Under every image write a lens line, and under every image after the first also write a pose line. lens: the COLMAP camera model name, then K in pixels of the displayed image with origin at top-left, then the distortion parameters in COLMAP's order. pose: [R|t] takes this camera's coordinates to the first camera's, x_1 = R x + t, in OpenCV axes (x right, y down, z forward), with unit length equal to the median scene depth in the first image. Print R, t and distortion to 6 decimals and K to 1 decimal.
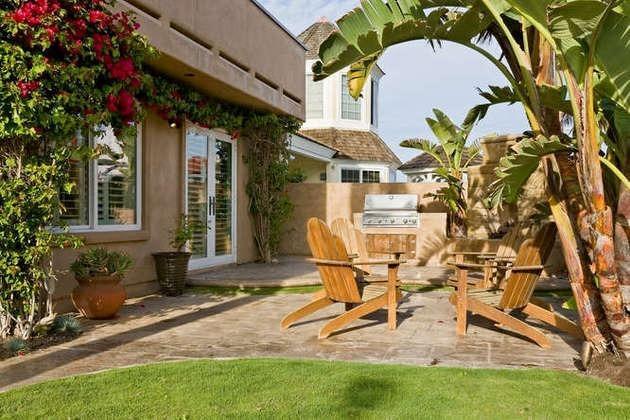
lens RADIAL K [[651.3, 0, 315.0], [0, 651.3, 211.2], [0, 0, 1]] dist [-0.023820, 0.000000]
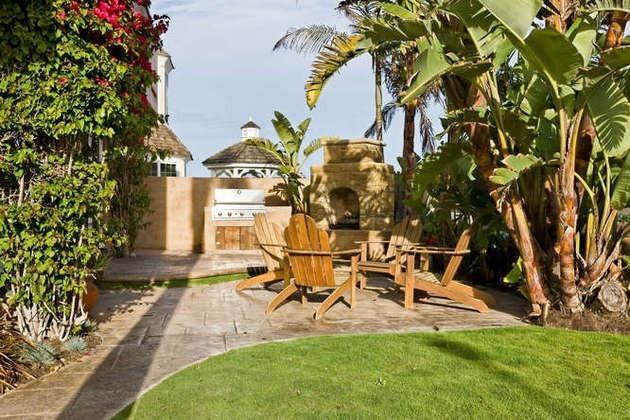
lens RADIAL K [[651.3, 0, 315.0], [0, 651.3, 209.2], [0, 0, 1]] dist [-0.023820, 0.000000]
pose [[0.910885, -0.002222, 0.412655, -0.218662], [-0.002179, 0.999946, 0.010195, -0.004566], [-0.412655, -0.010185, 0.910830, -0.020096]]
